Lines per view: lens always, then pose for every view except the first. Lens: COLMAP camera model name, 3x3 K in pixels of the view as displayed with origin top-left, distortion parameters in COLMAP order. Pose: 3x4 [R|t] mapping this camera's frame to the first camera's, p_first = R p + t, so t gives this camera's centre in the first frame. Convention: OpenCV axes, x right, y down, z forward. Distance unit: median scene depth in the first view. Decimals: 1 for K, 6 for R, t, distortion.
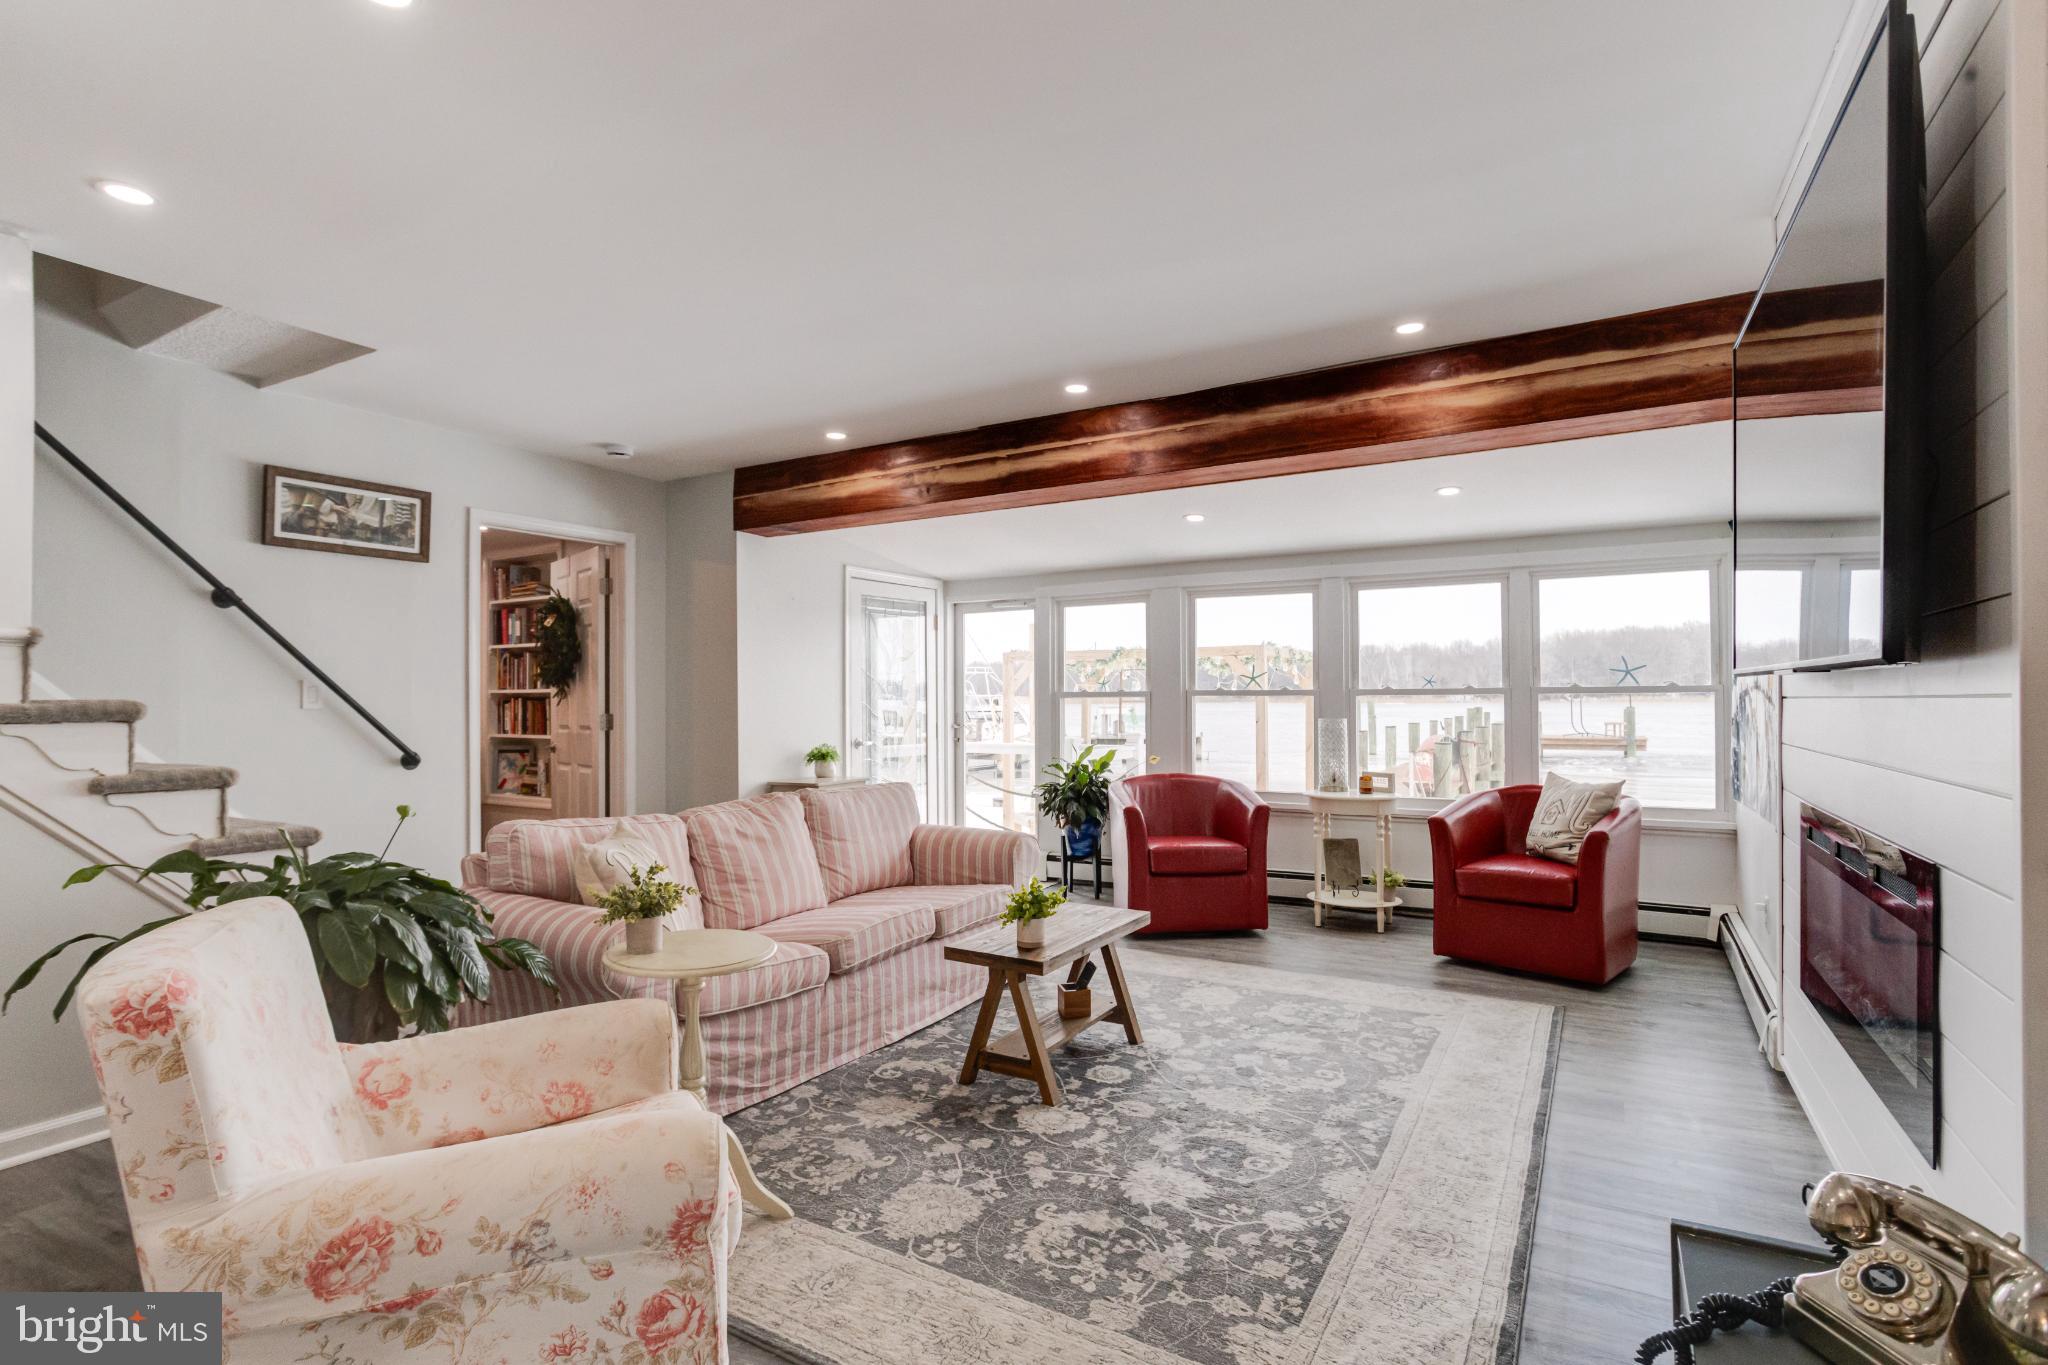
lens RADIAL K [[998.9, 0, 1037.3], [0, 998.9, 703.6], [0, 0, 1]] dist [-0.012296, 0.000087]
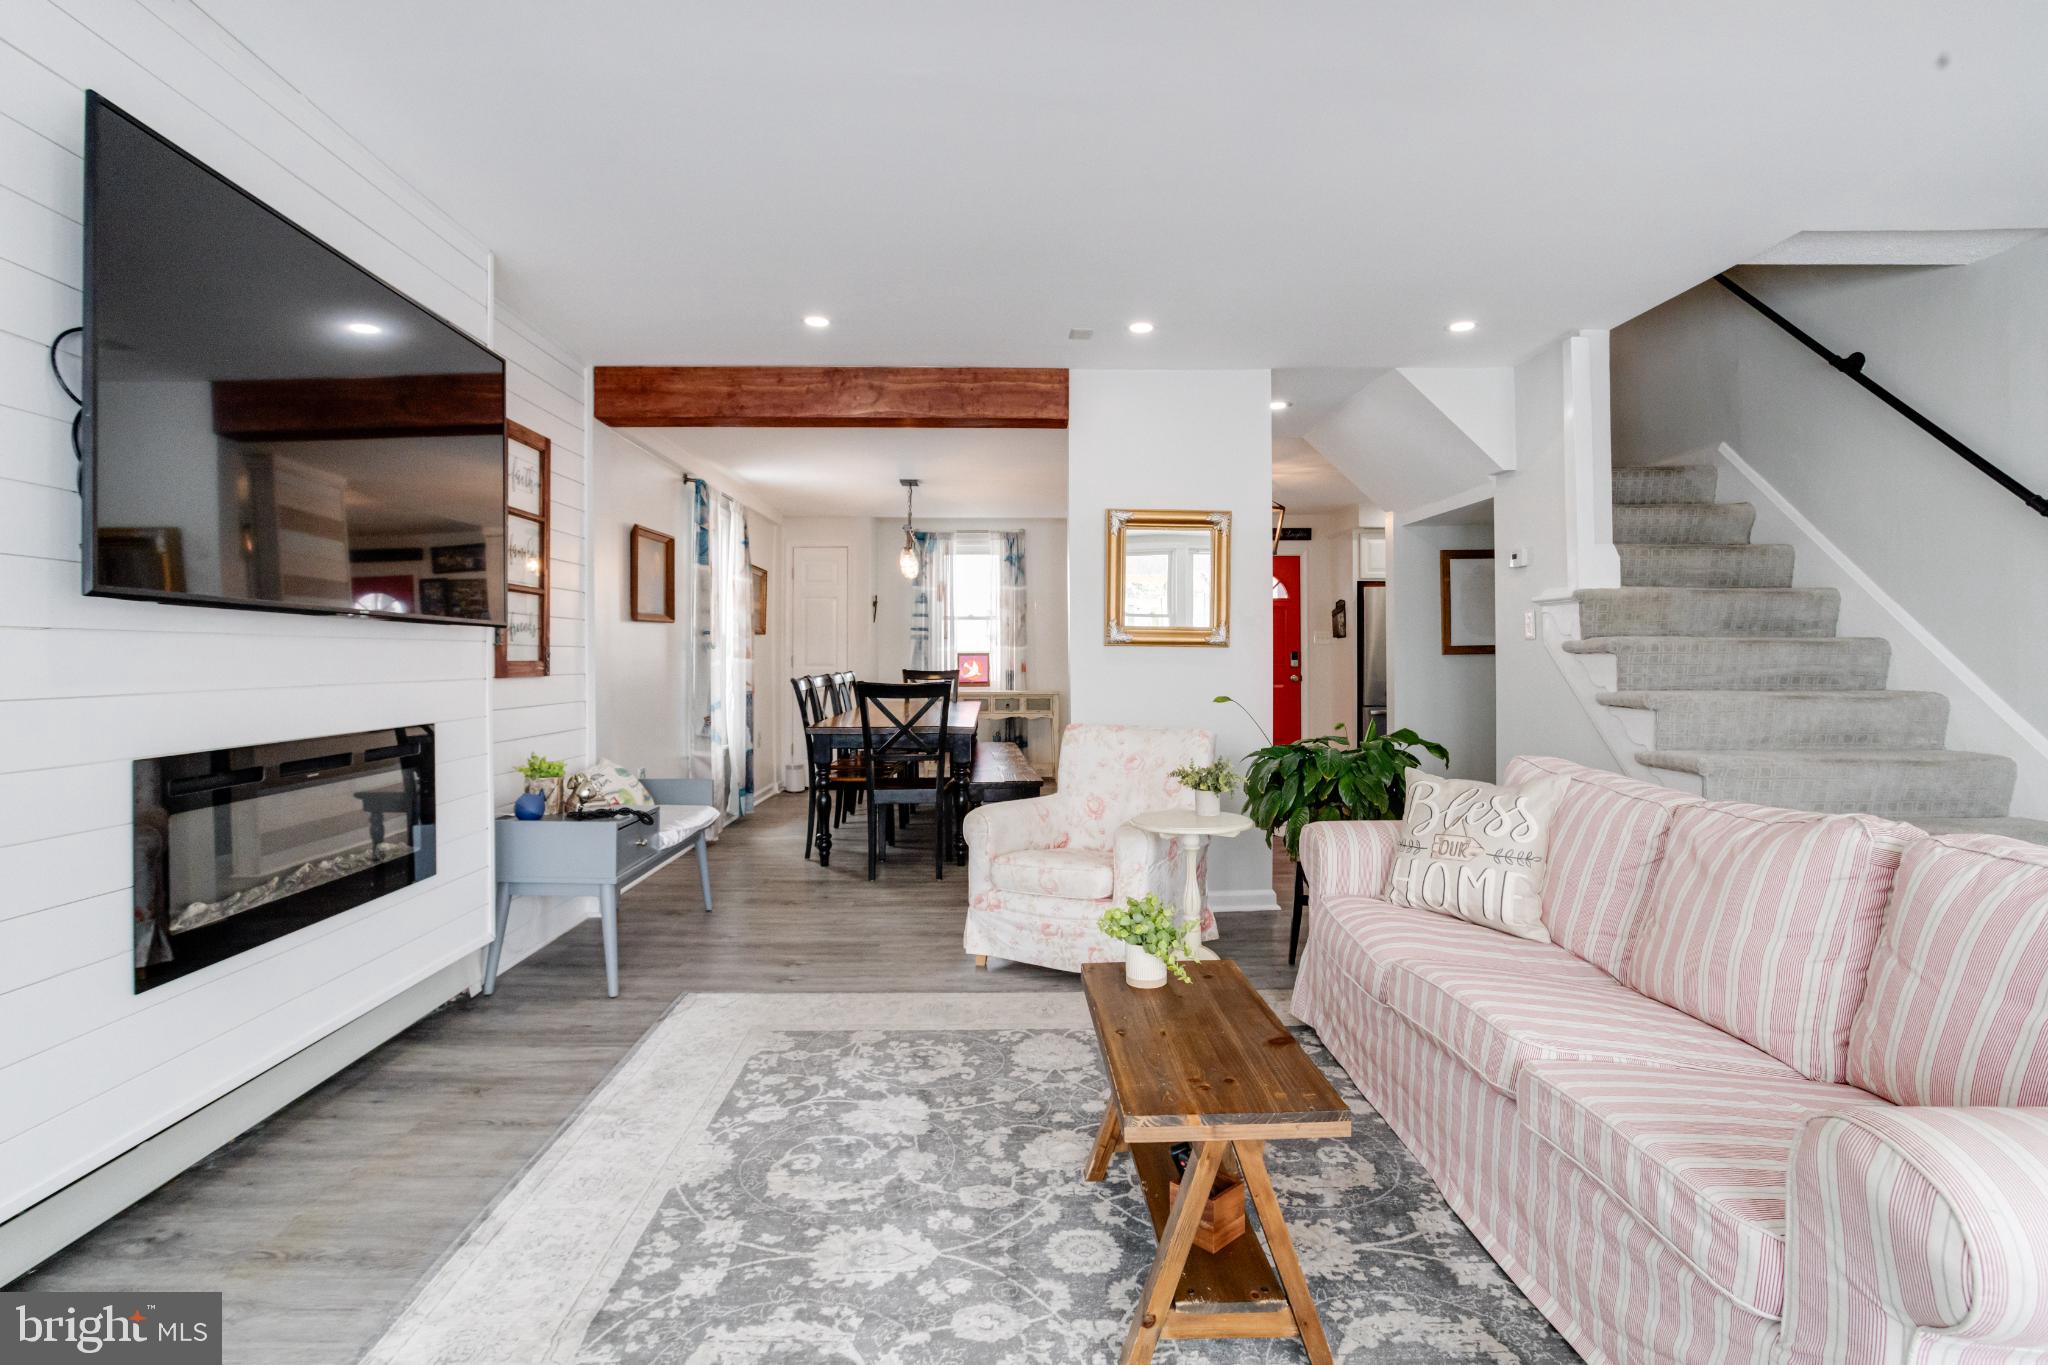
lens RADIAL K [[1013.5, 0, 992.3], [0, 1013.5, 645.9], [0, 0, 1]] dist [0.004435, 0.001319]
pose [[-0.868055, 0.001856, -0.496465, 0.254765], [0.006001, 0.999959, -0.006754, 0.006686], [0.496432, -0.008843, -0.868031, 0.910098]]
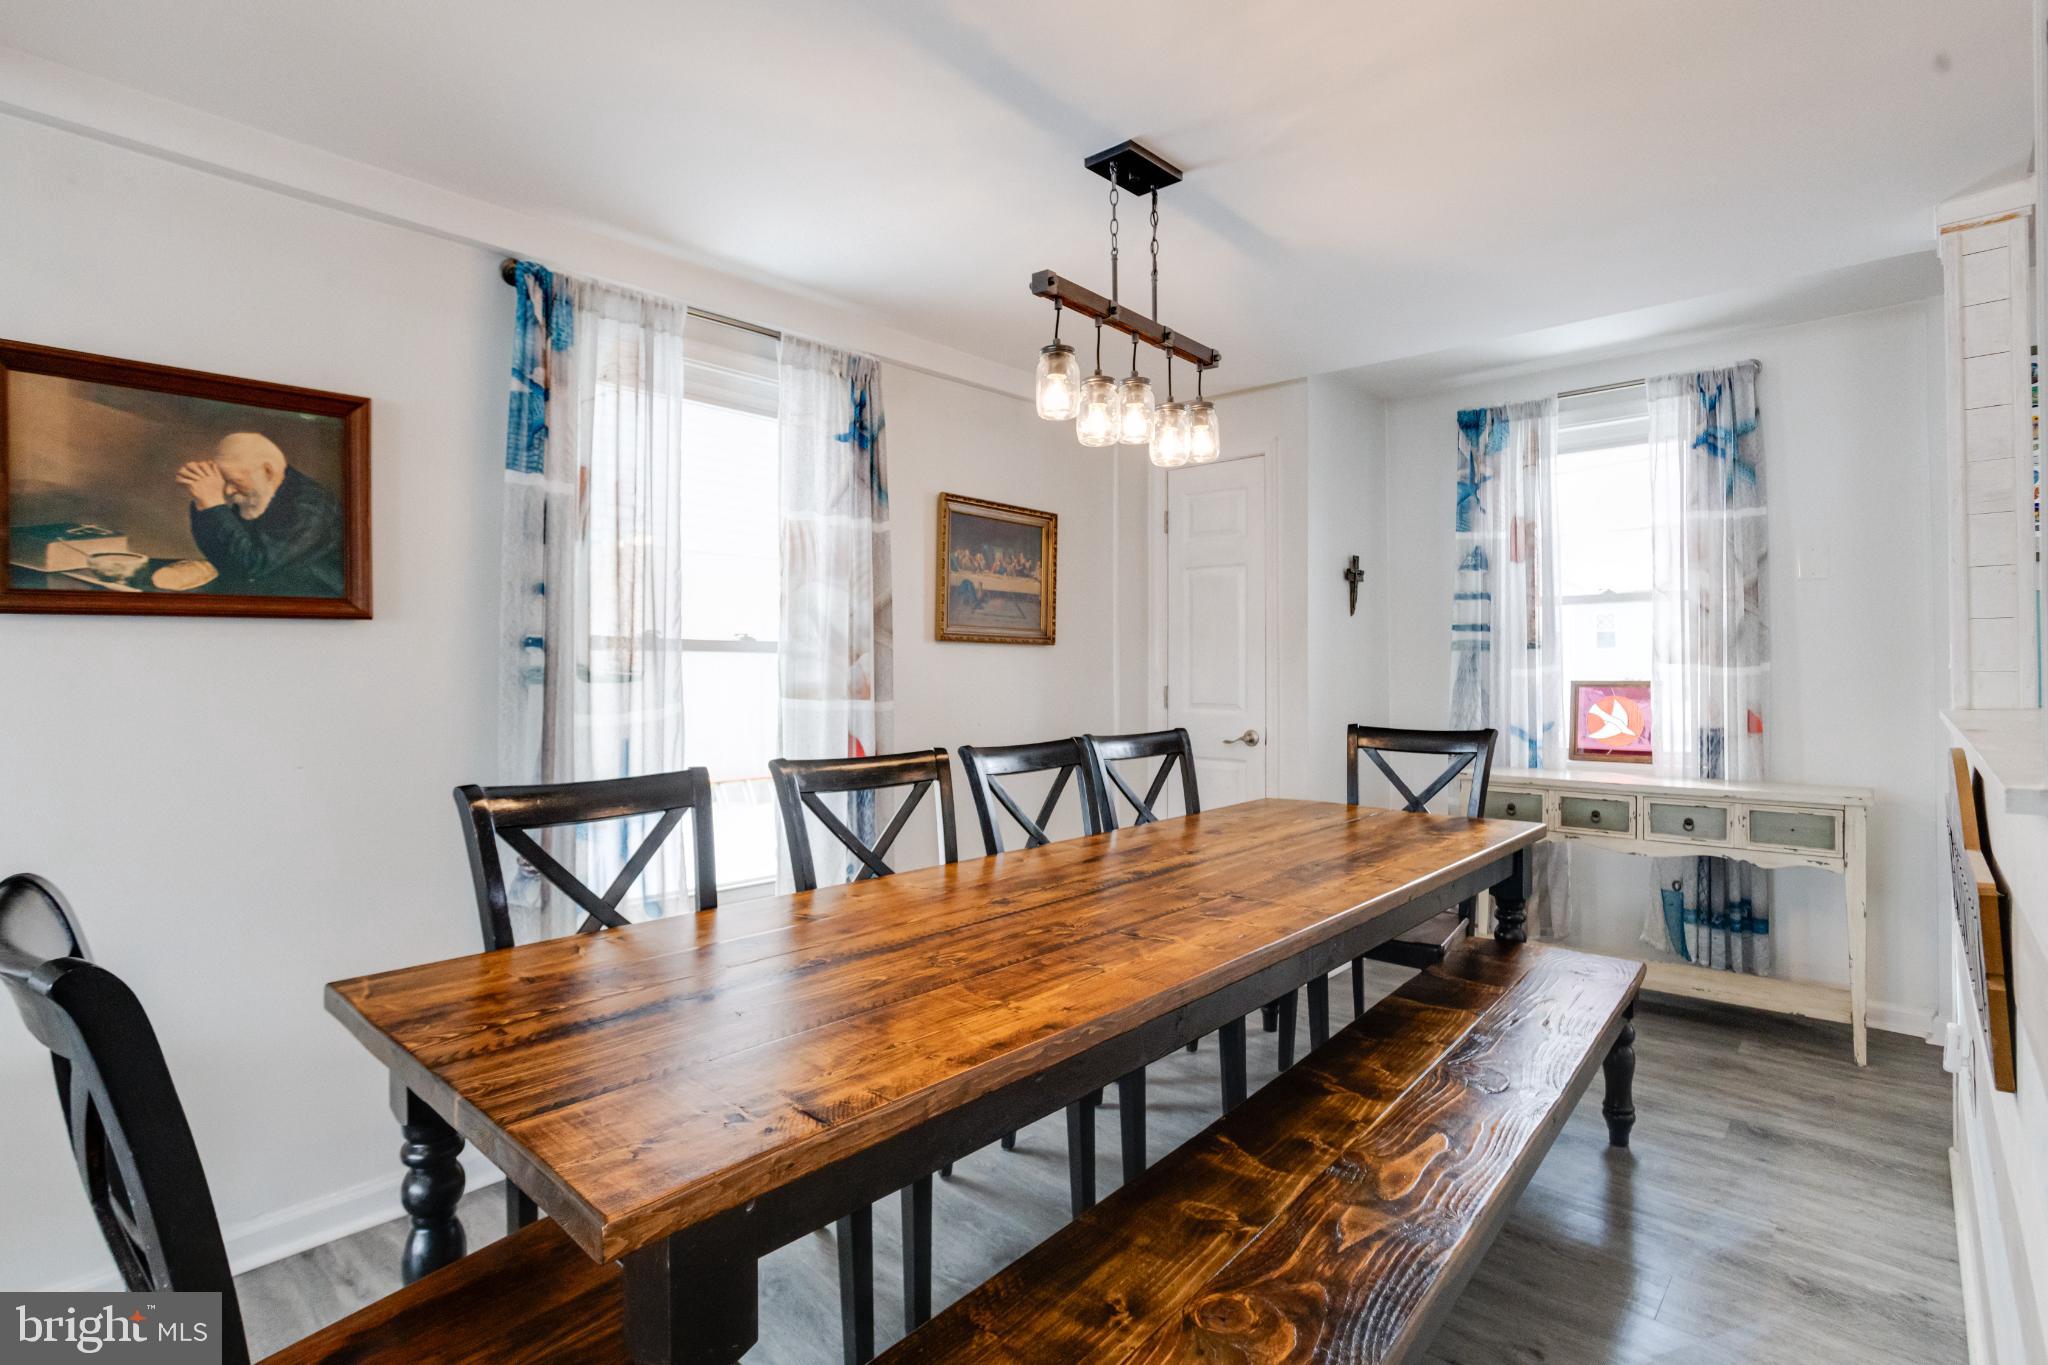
lens RADIAL K [[994.2, 0, 1008.7], [0, 994.2, 676.7], [0, 0, 1]] dist [-0.053014, 0.033300]
pose [[-0.974334, 0.004445, 0.225063, -0.342482], [0.005980, 0.999963, 0.006136, -0.004229], [-0.225028, 0.007325, -0.974325, 0.134305]]
